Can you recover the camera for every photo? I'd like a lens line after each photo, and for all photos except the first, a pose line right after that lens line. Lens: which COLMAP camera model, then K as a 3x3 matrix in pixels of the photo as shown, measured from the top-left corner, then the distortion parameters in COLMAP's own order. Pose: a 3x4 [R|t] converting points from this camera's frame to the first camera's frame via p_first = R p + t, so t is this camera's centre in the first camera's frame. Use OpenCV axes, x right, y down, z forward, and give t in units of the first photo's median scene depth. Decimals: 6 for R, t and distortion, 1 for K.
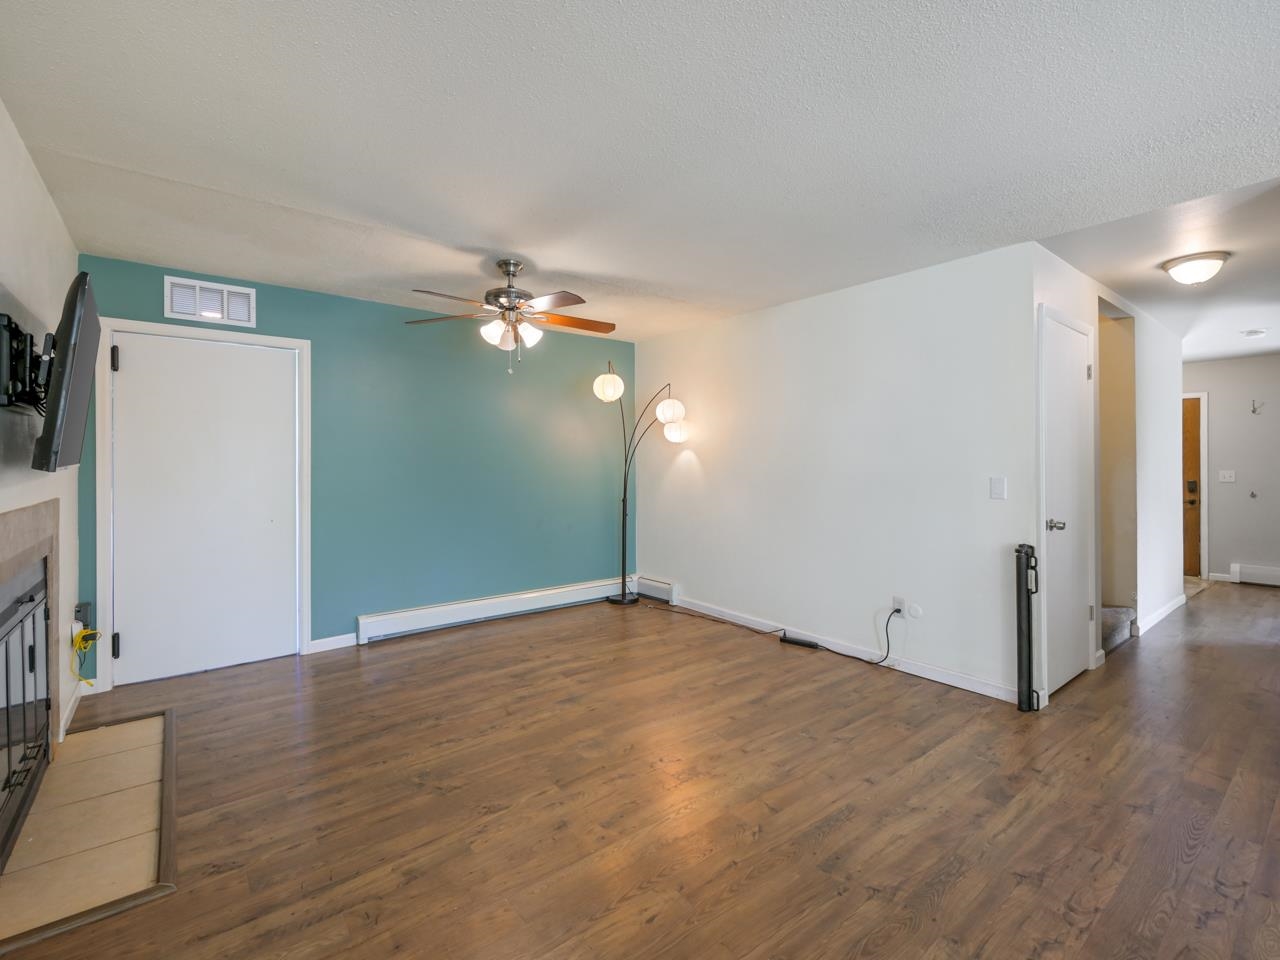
lens RADIAL K [[581.0, 0, 643.3], [0, 581.0, 467.2], [0, 0, 1]] dist [0.003704, -0.000190]
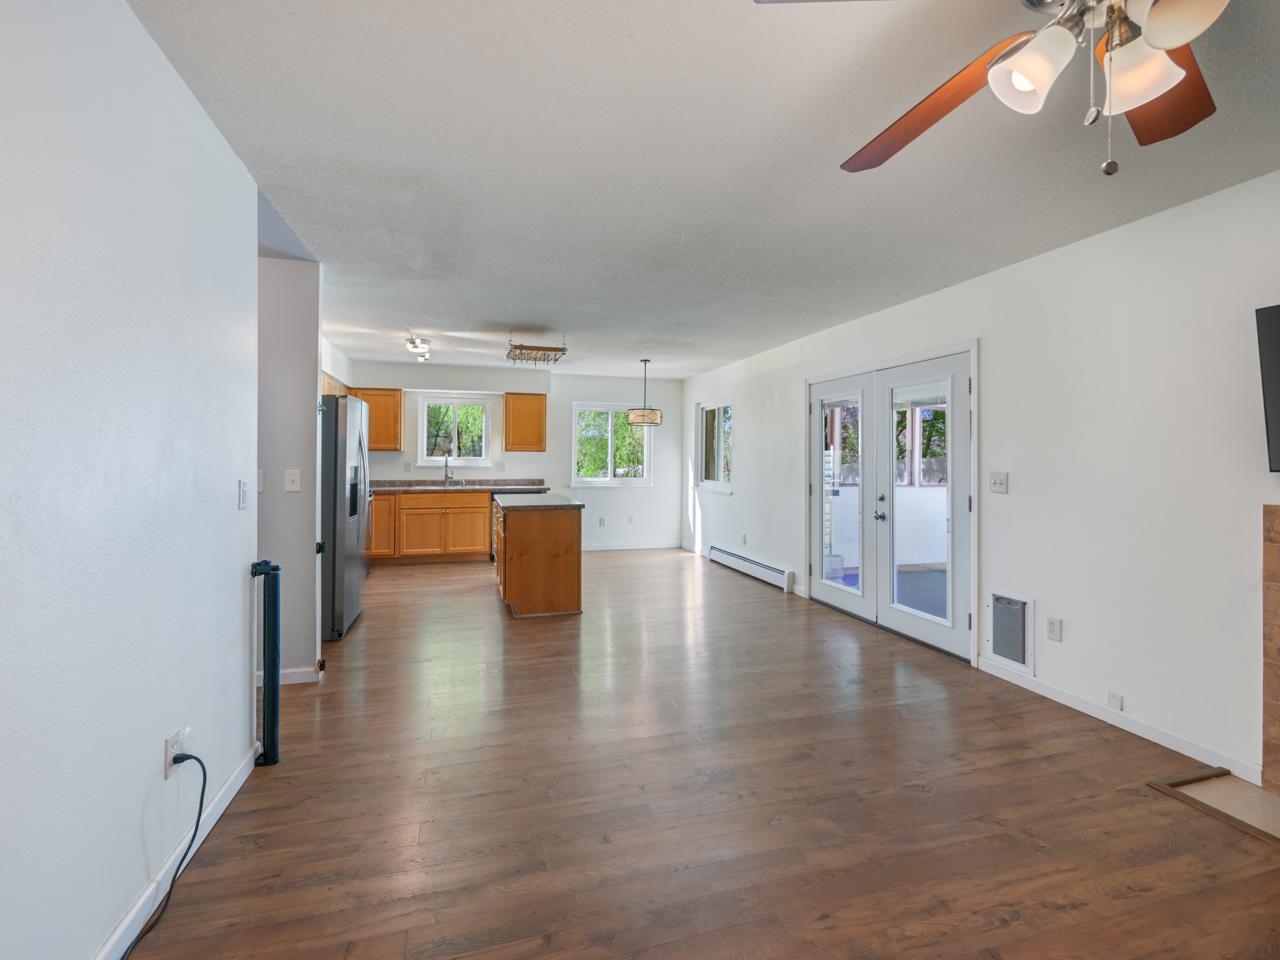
lens RADIAL K [[581.0, 0, 644.2], [0, 581.0, 469.3], [0, 0, 1]] dist [0.003704, -0.000190]
pose [[-0.931702, -0.012115, 0.363020, -0.147211], [-0.002158, 0.999611, 0.027823, -0.016983], [-0.363216, 0.025139, -0.931366, 1.856403]]
